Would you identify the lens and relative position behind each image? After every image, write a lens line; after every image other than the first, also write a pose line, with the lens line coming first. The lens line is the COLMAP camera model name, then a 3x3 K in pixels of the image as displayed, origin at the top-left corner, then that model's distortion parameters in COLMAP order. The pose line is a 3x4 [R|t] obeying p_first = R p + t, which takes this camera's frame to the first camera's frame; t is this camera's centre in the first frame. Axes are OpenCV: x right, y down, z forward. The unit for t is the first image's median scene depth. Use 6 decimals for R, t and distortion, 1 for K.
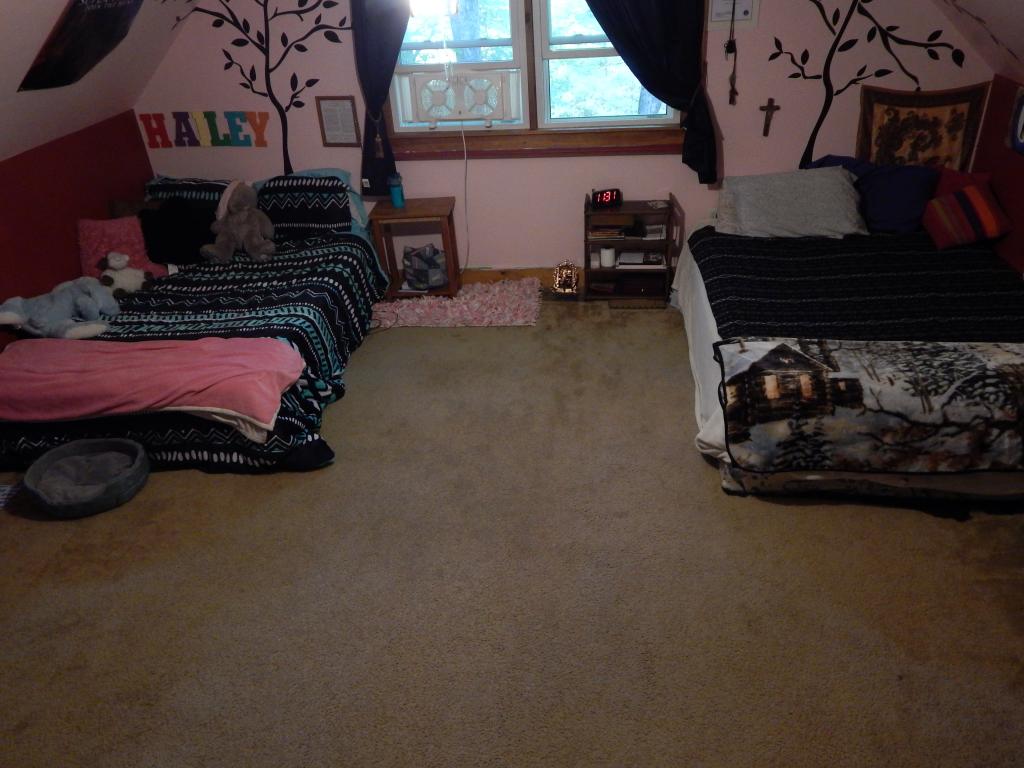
lens RADIAL K [[746.1, 0, 512.0], [0, 746.1, 384.0], [0, 0, 1]] dist [0.001629, -0.006864]
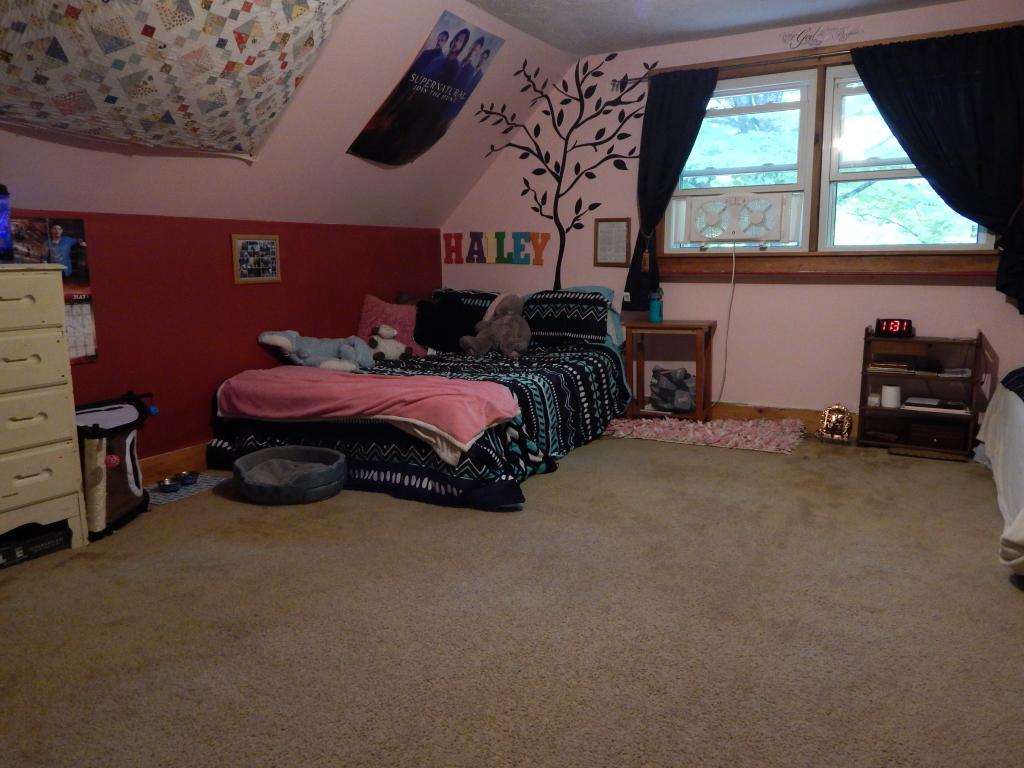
lens RADIAL K [[746.1, 0, 512.0], [0, 746.1, 384.0], [0, 0, 1]] dist [0.001629, -0.006864]
pose [[0.921383, 0.109597, -0.372884, 0.048520], [-0.238091, 0.917482, -0.318651, 0.196075], [0.307191, 0.382380, 0.871447, 0.132495]]
